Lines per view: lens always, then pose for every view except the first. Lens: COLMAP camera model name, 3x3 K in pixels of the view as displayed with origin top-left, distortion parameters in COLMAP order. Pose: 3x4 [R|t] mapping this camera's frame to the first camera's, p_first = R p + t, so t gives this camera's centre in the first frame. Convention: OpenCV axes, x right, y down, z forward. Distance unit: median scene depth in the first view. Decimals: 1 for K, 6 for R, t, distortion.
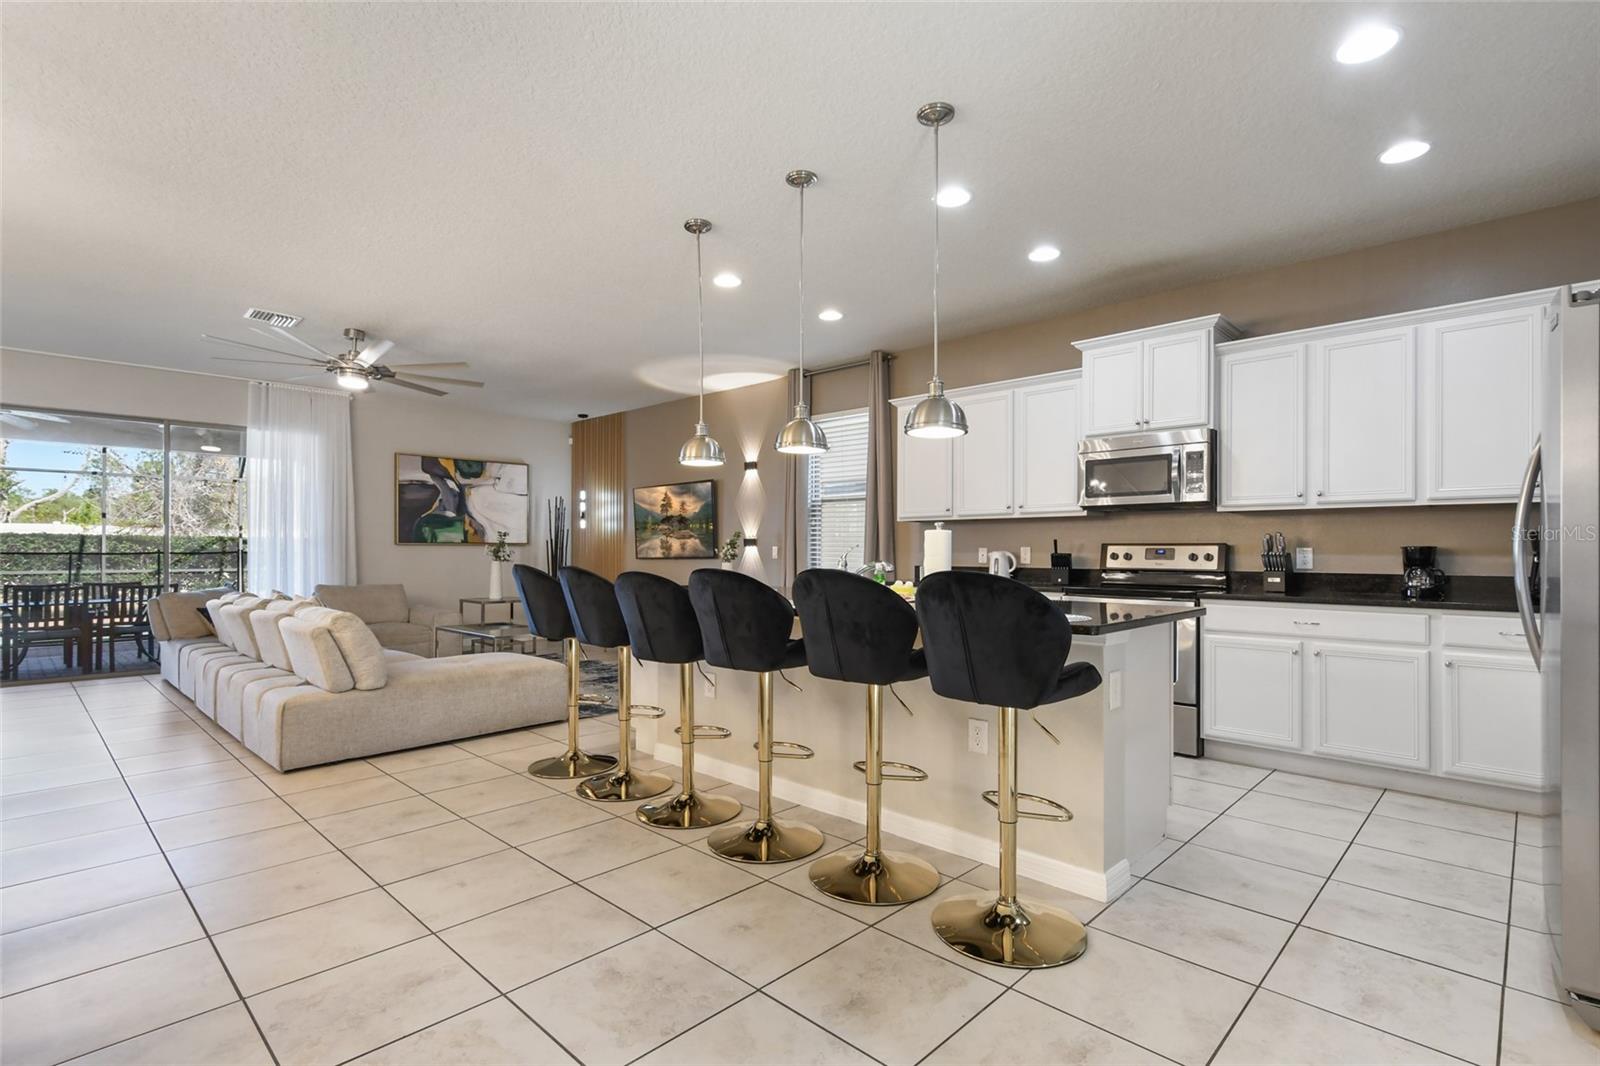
lens RADIAL K [[768.4, 0, 823.3], [0, 768.4, 550.0], [0, 0, 1]] dist [0.010160, -0.001513]
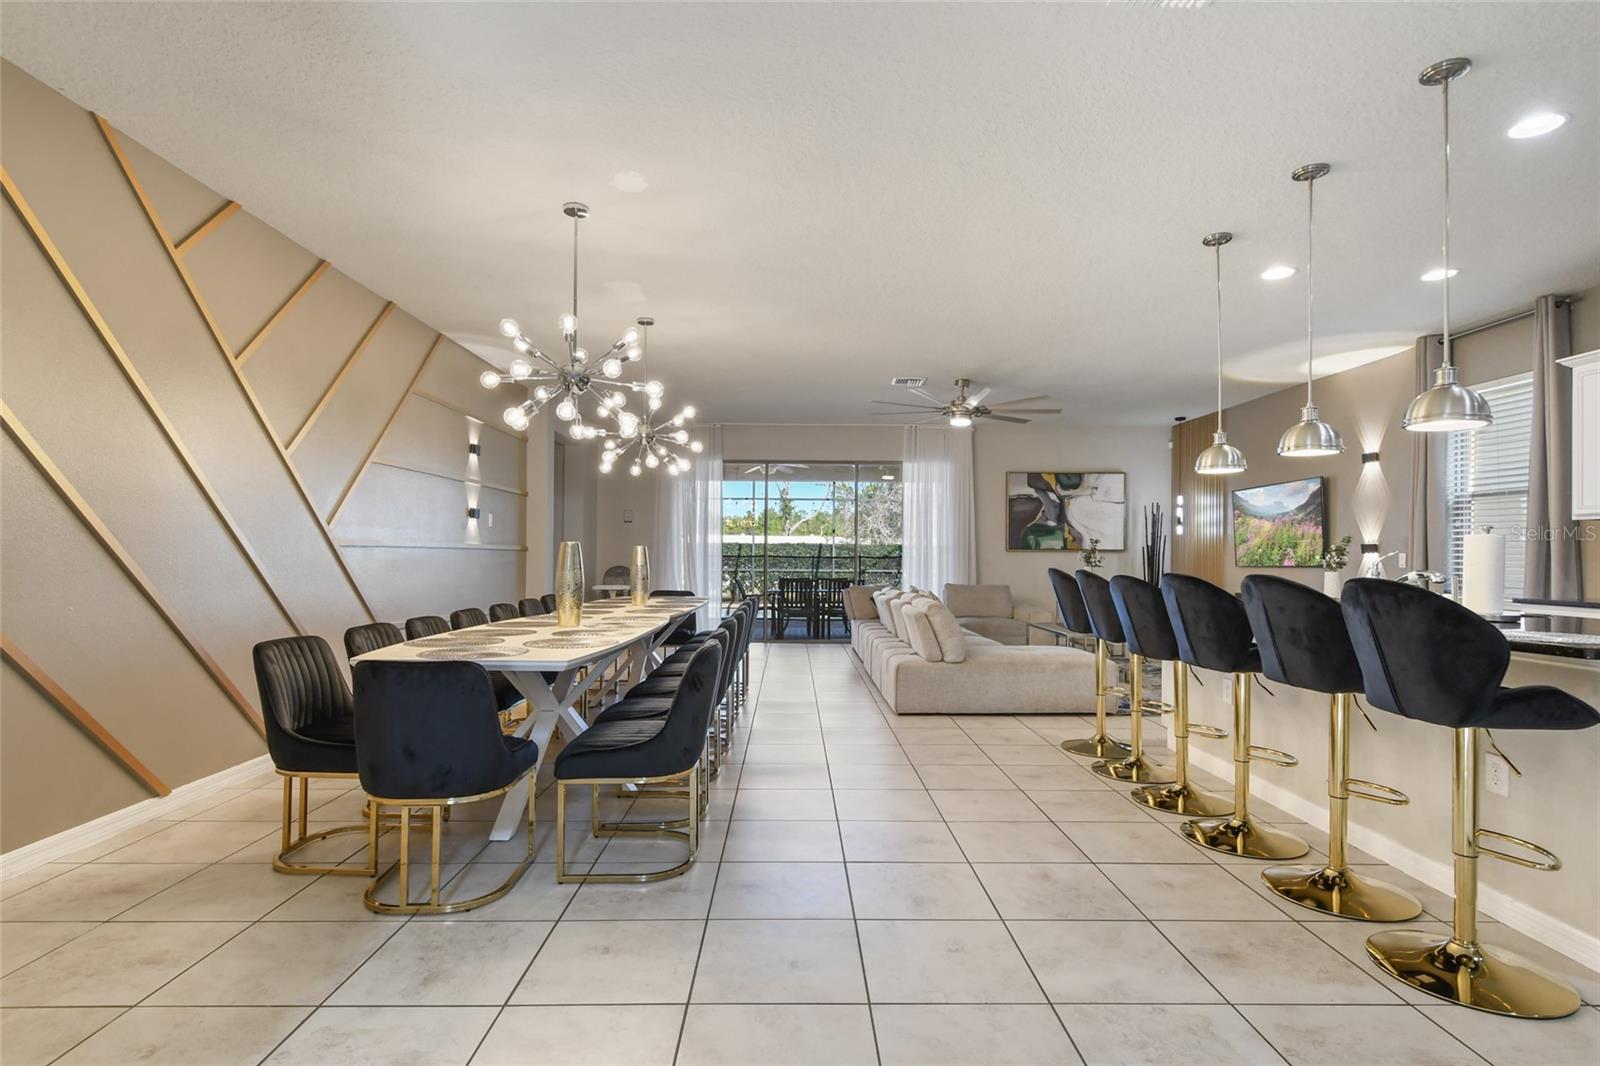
lens RADIAL K [[819.0, 0, 797.7], [0, 819.0, 544.1], [0, 0, 1]] dist [0.010145, -0.005520]
pose [[0.689254, -0.006409, -0.724491, 0.186662], [-0.004535, 0.999903, -0.013160, 0.000215], [0.724505, 0.012356, 0.689158, -0.116428]]
